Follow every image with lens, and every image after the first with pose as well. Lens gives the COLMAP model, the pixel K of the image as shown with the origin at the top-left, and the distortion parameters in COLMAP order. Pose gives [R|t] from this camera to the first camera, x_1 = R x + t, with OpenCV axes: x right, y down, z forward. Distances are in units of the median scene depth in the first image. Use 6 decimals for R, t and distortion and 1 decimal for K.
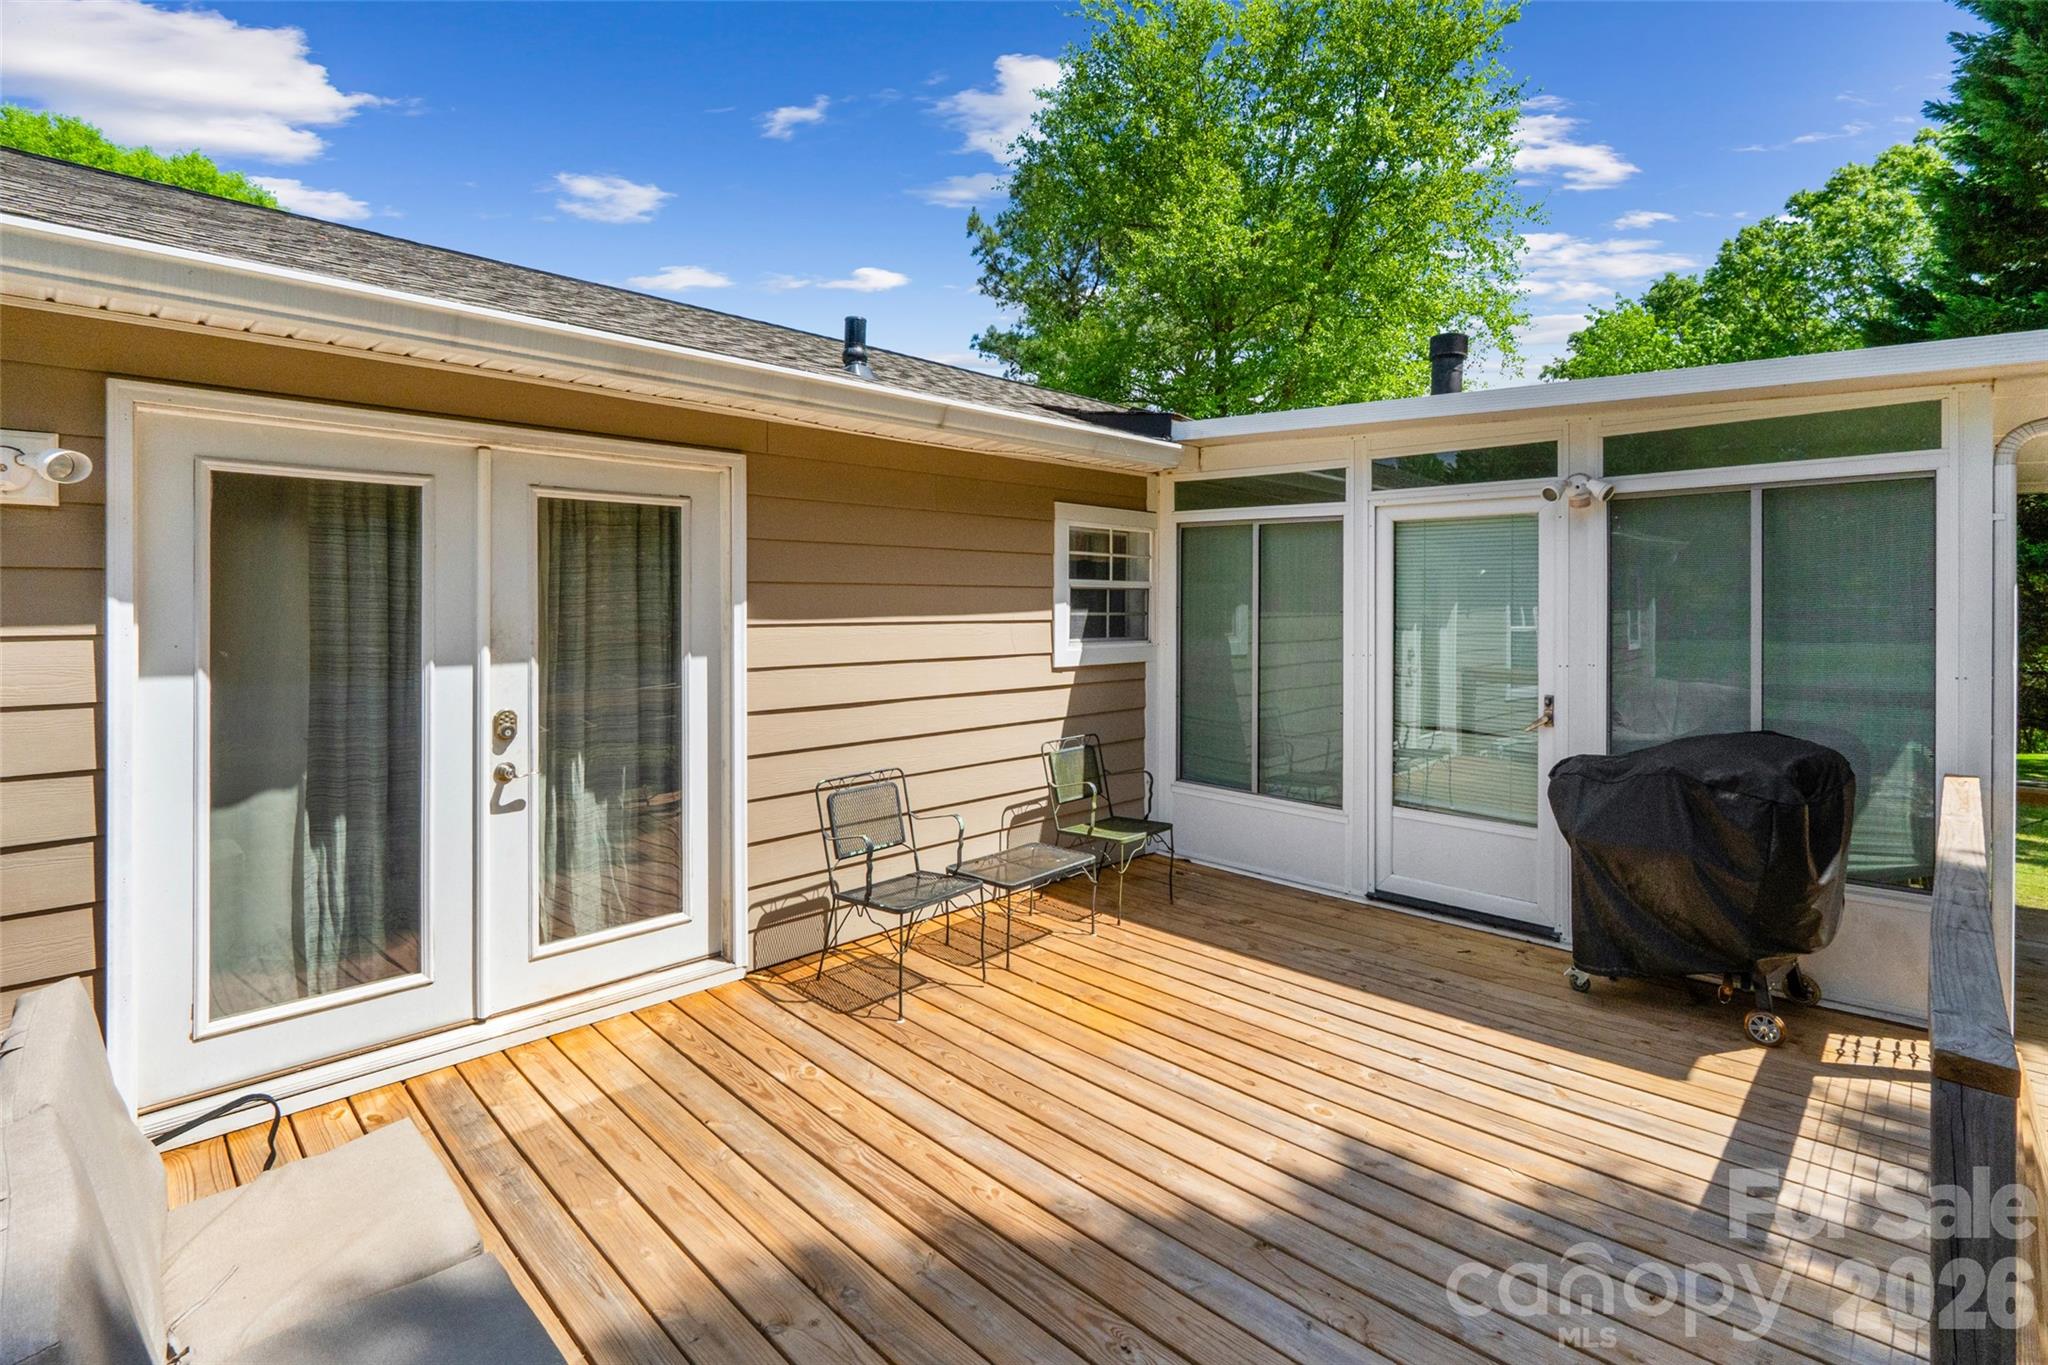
lens RADIAL K [[958.7, 0, 1028.0], [0, 958.7, 610.6], [0, 0, 1]] dist [-0.000041, 0.001035]
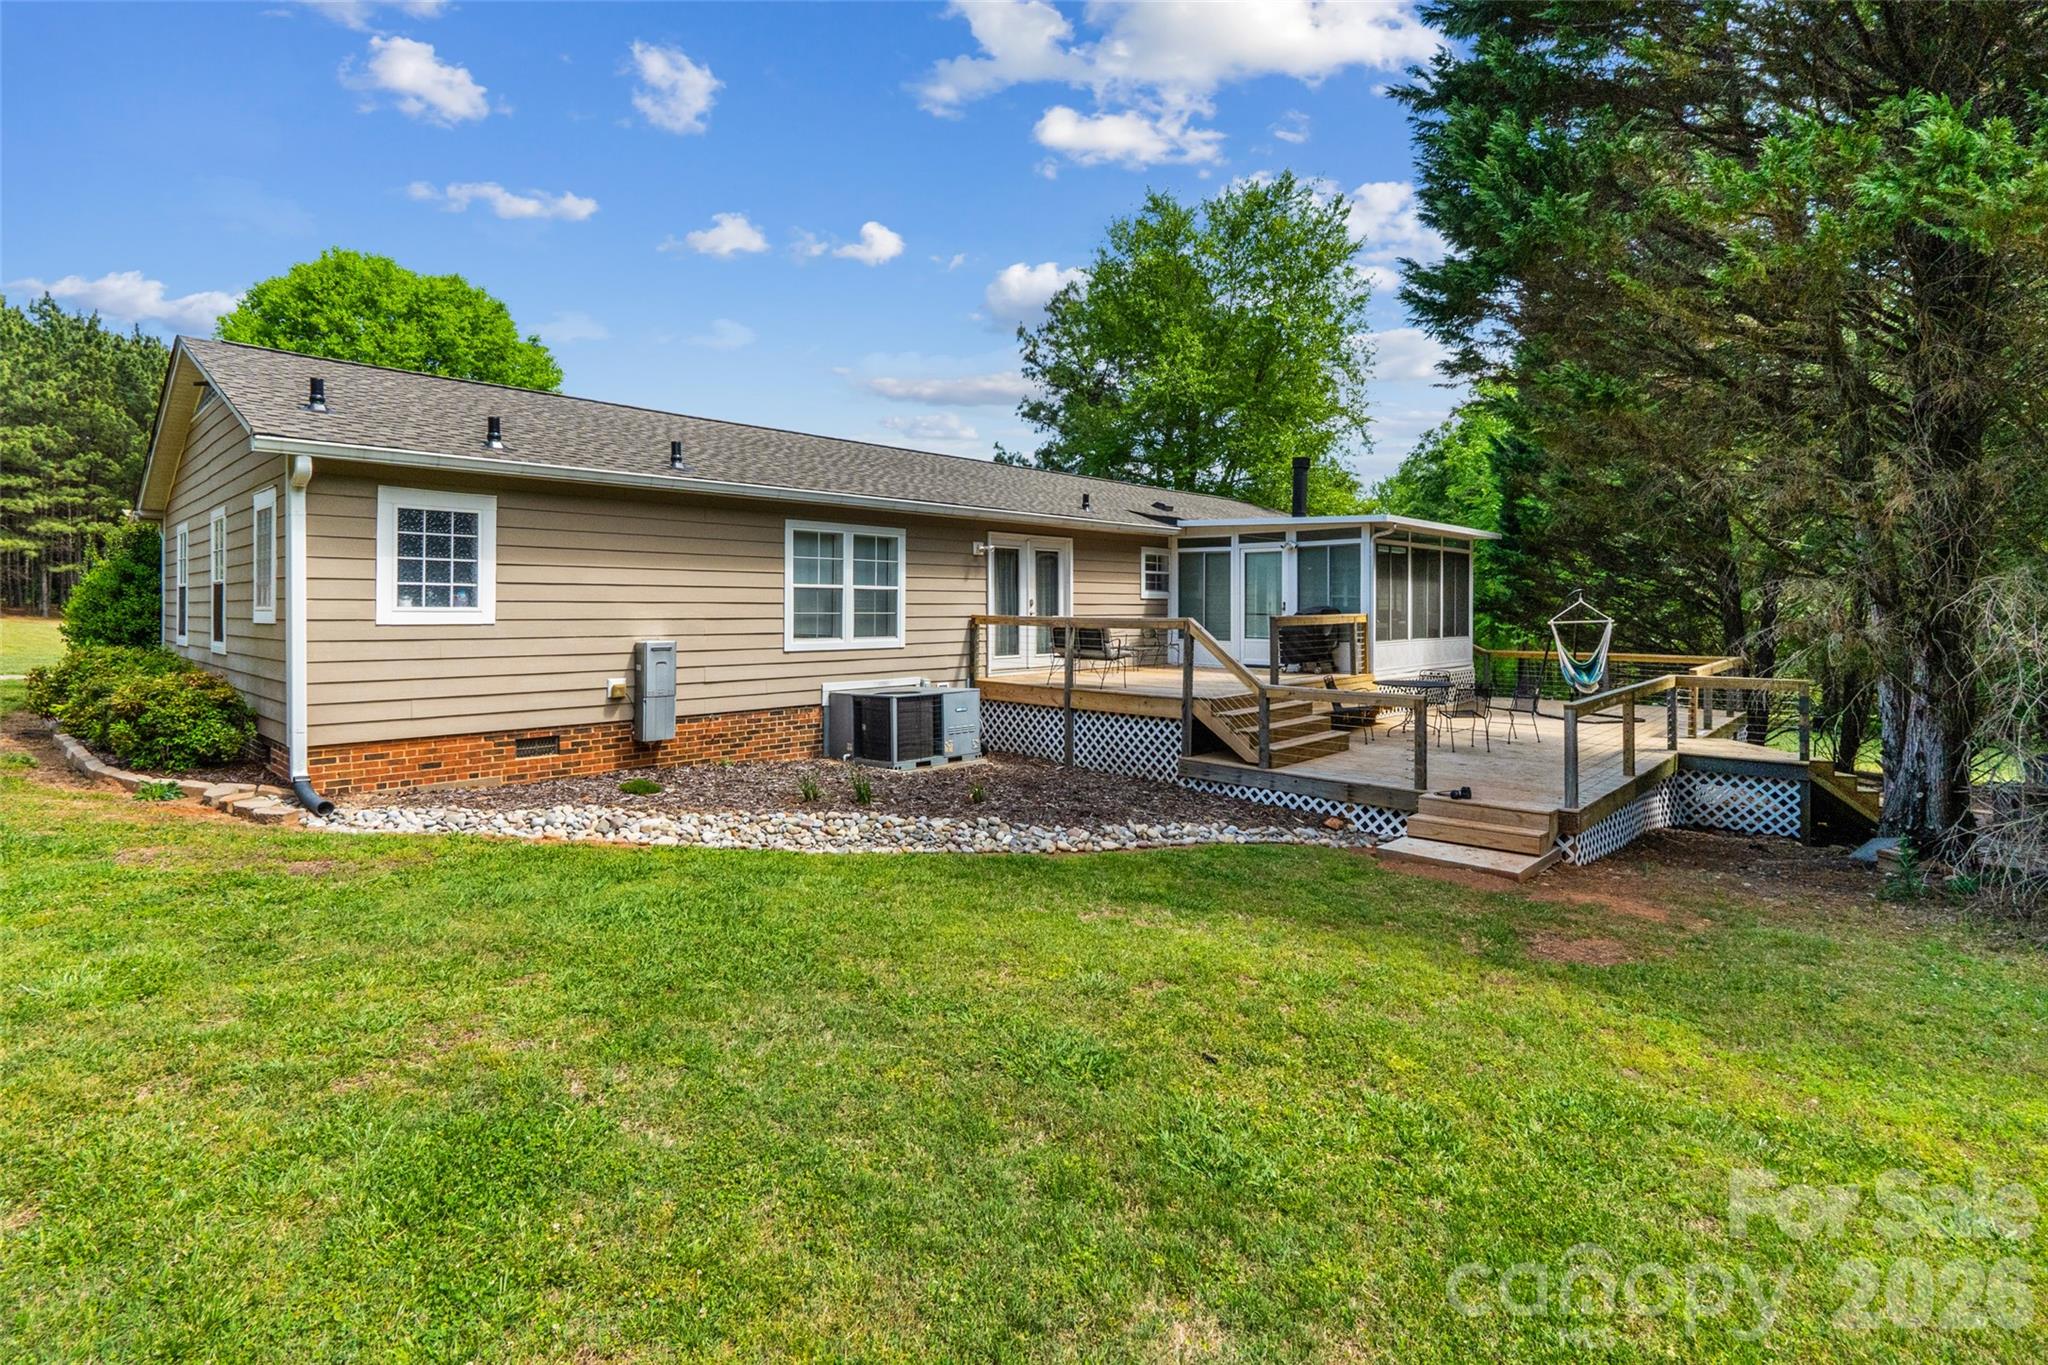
lens RADIAL K [[966.4, 0, 1014.2], [0, 966.4, 610.9], [0, 0, 1]] dist [0.000481, 0.000048]
pose [[0.999860, -0.003181, 0.016428, -0.606209], [0.003282, 0.999976, -0.006117, 0.161307], [-0.016408, 0.006170, 0.999846, -2.980809]]
